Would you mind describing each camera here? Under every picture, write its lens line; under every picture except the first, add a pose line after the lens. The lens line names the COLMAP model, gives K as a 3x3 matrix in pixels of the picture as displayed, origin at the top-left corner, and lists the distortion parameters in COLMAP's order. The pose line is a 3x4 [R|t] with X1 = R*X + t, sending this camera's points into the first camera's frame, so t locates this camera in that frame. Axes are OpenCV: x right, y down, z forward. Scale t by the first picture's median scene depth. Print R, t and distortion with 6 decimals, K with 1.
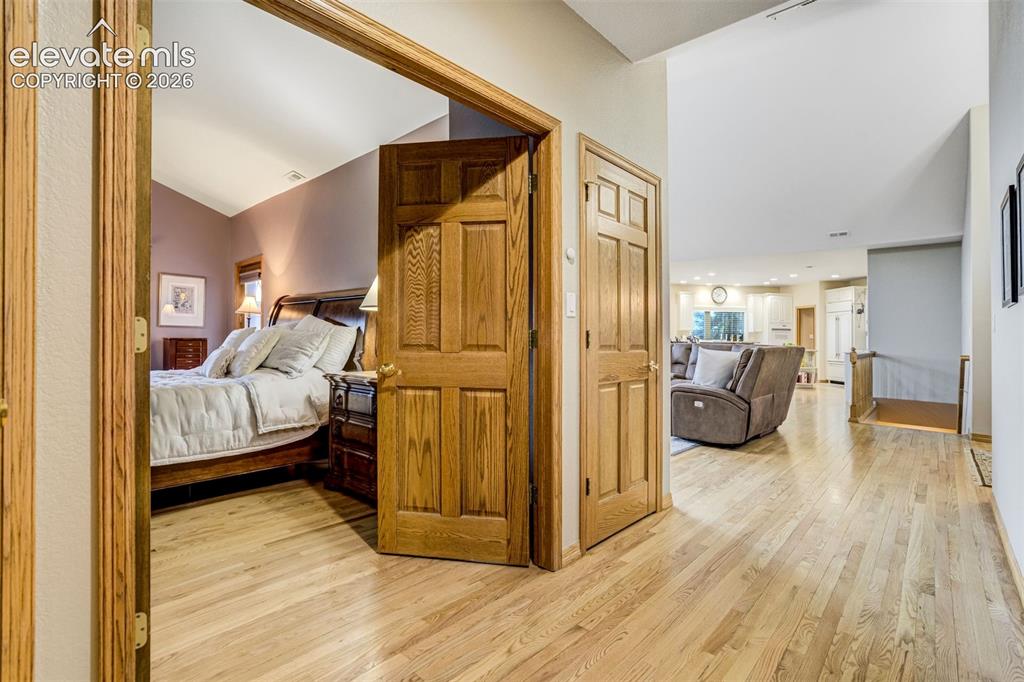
lens RADIAL K [[470.1, 0, 530.2], [0, 470.1, 326.5], [0, 0, 1]] dist [-0.038987, 0.007334]
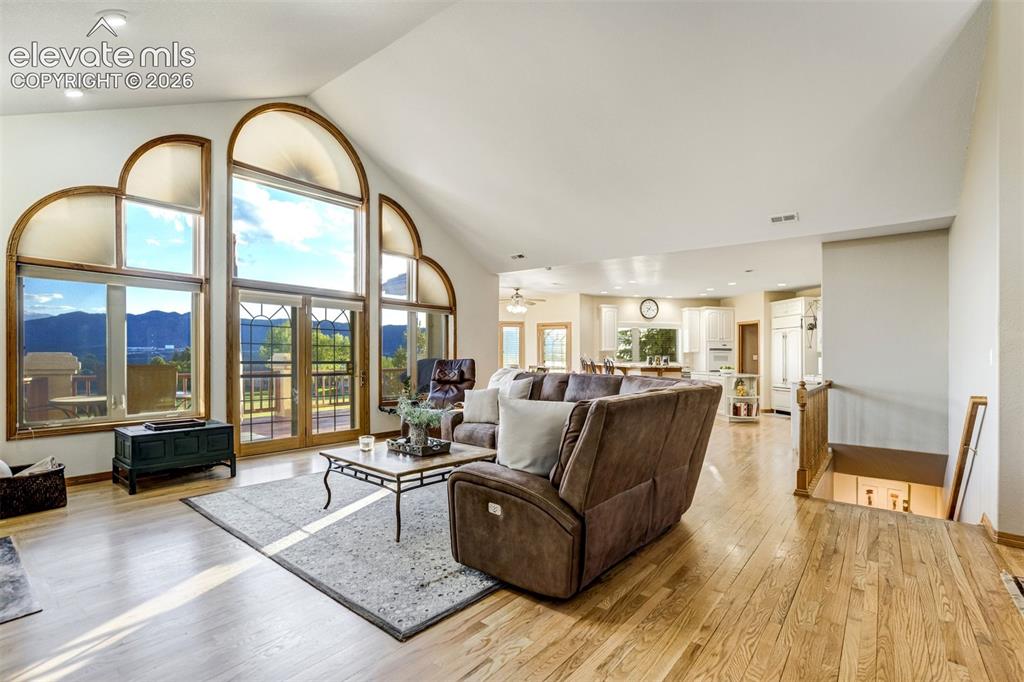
lens RADIAL K [[470.1, 0, 510.4], [0, 470.1, 349.7], [0, 0, 1]] dist [-0.038987, 0.007334]
pose [[0.998935, -0.002089, 0.046091, 0.201382], [0.001578, 0.999937, 0.011119, -0.005134], [-0.046112, -0.011034, 0.998875, 0.286115]]
